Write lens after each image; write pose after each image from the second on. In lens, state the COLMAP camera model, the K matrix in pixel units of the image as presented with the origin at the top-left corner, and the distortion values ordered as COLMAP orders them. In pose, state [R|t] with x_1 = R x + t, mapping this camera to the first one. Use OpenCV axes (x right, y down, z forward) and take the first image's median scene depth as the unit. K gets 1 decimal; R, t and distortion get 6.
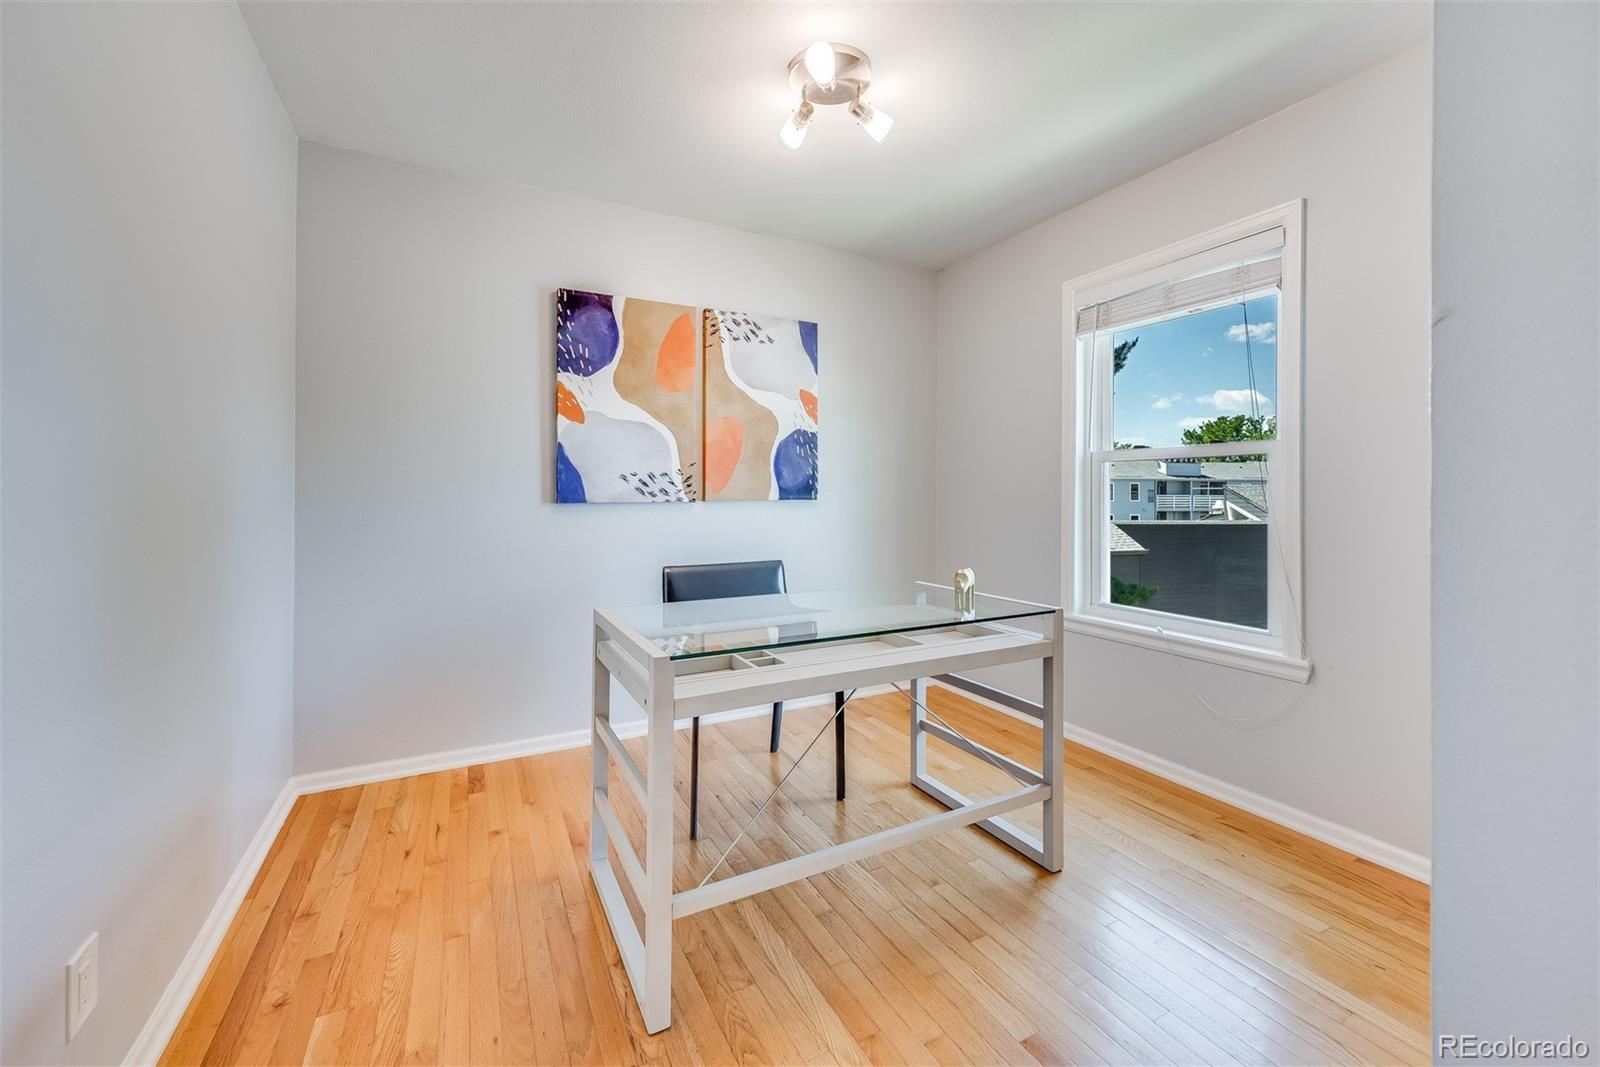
lens RADIAL K [[641.1, 0, 808.0], [0, 641.1, 488.2], [0, 0, 1]] dist [0.000393, -0.000330]
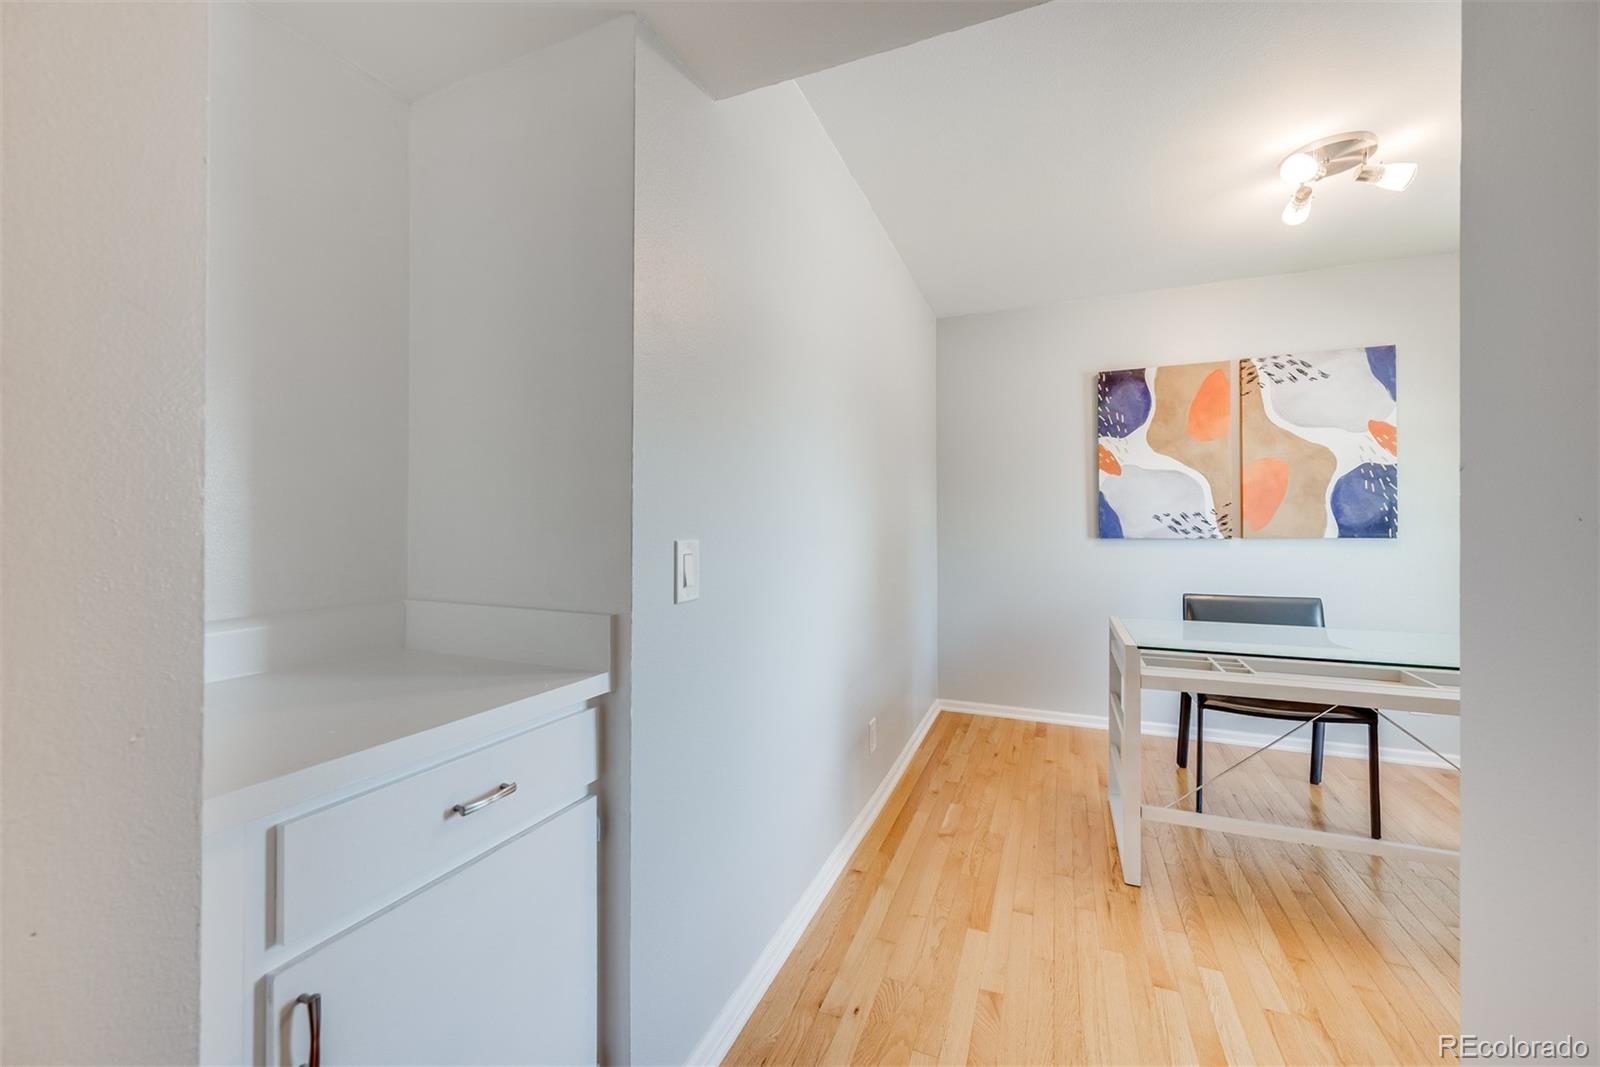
lens RADIAL K [[633.0, 0, 786.3], [0, 633.0, 517.8], [0, 0, 1]] dist [0.001337, -0.000178]
pose [[0.619856, -0.005749, -0.784694, 0.220952], [0.010869, 0.999940, 0.001261, -0.026317], [0.784640, -0.009311, 0.619882, -0.290626]]
